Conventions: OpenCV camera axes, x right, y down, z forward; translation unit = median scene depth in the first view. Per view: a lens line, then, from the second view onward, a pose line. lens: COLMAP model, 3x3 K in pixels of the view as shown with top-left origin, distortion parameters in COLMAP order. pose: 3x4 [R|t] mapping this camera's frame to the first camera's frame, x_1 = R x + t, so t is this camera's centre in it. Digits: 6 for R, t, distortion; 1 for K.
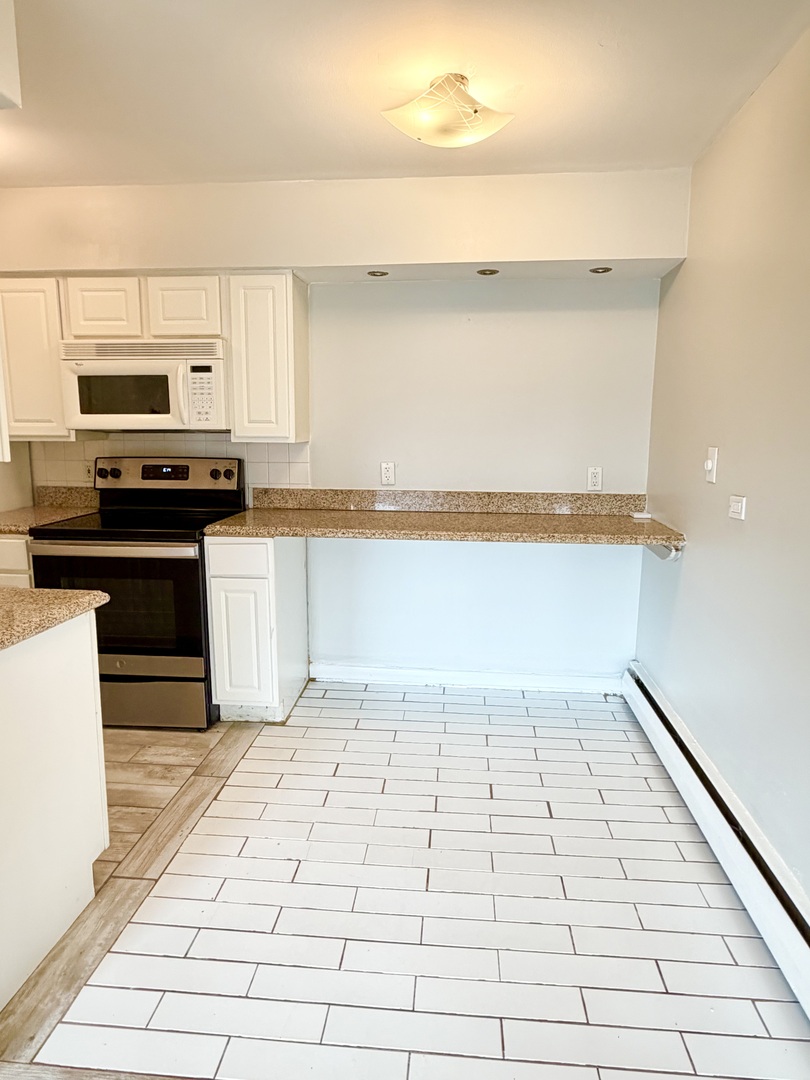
lens RADIAL K [[670.5, 0, 405.0], [0, 670.5, 540.0], [0, 0, 1]] dist [0.000892, 0.000047]
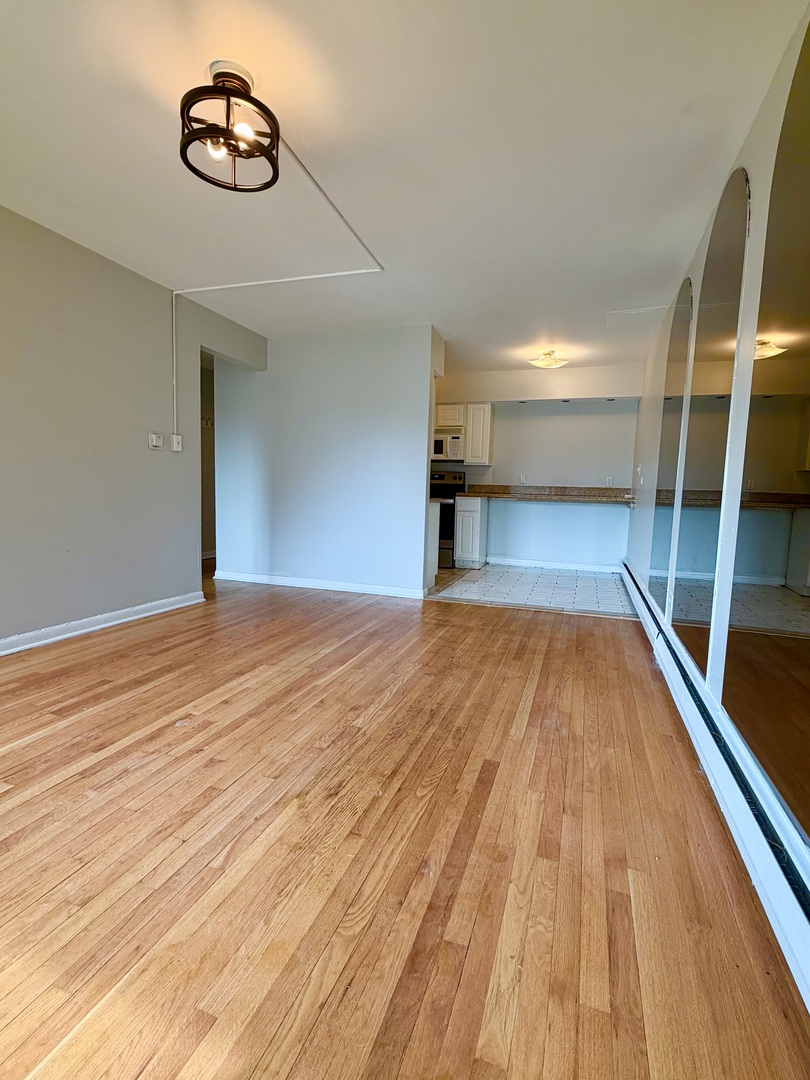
lens RADIAL K [[520.2, 0, 405.0], [0, 520.2, 540.0], [0, 0, 1]] dist [0.000210, -0.000007]
pose [[0.972291, 0.041562, -0.230048, 0.003186], [-0.056305, 0.996734, -0.057893, 0.296175], [0.226890, 0.069242, 0.971456, -1.086192]]
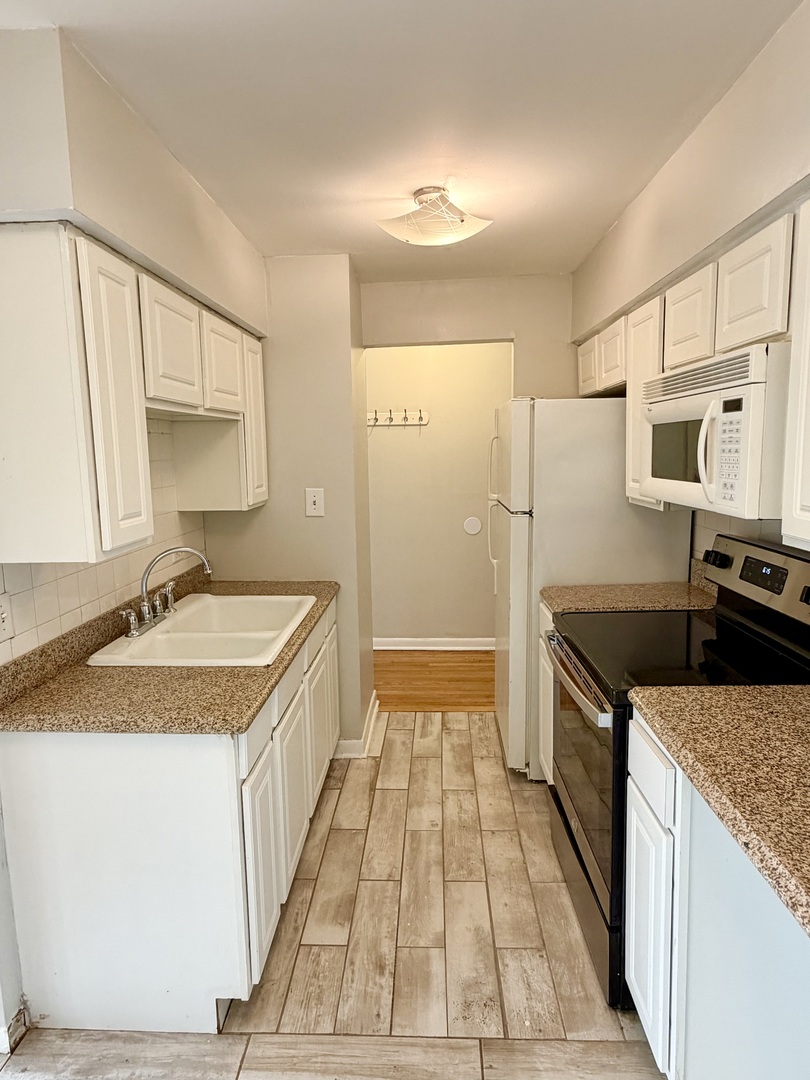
lens RADIAL K [[637.7, 0, 405.0], [0, 637.7, 540.0], [0, 0, 1]] dist [-0.000156, -0.000072]
pose [[0.050935, 0.138686, -0.989026, 0.200569], [-0.143585, 0.981040, 0.130172, -0.175682], [0.988326, 0.135379, 0.069883, 0.710099]]
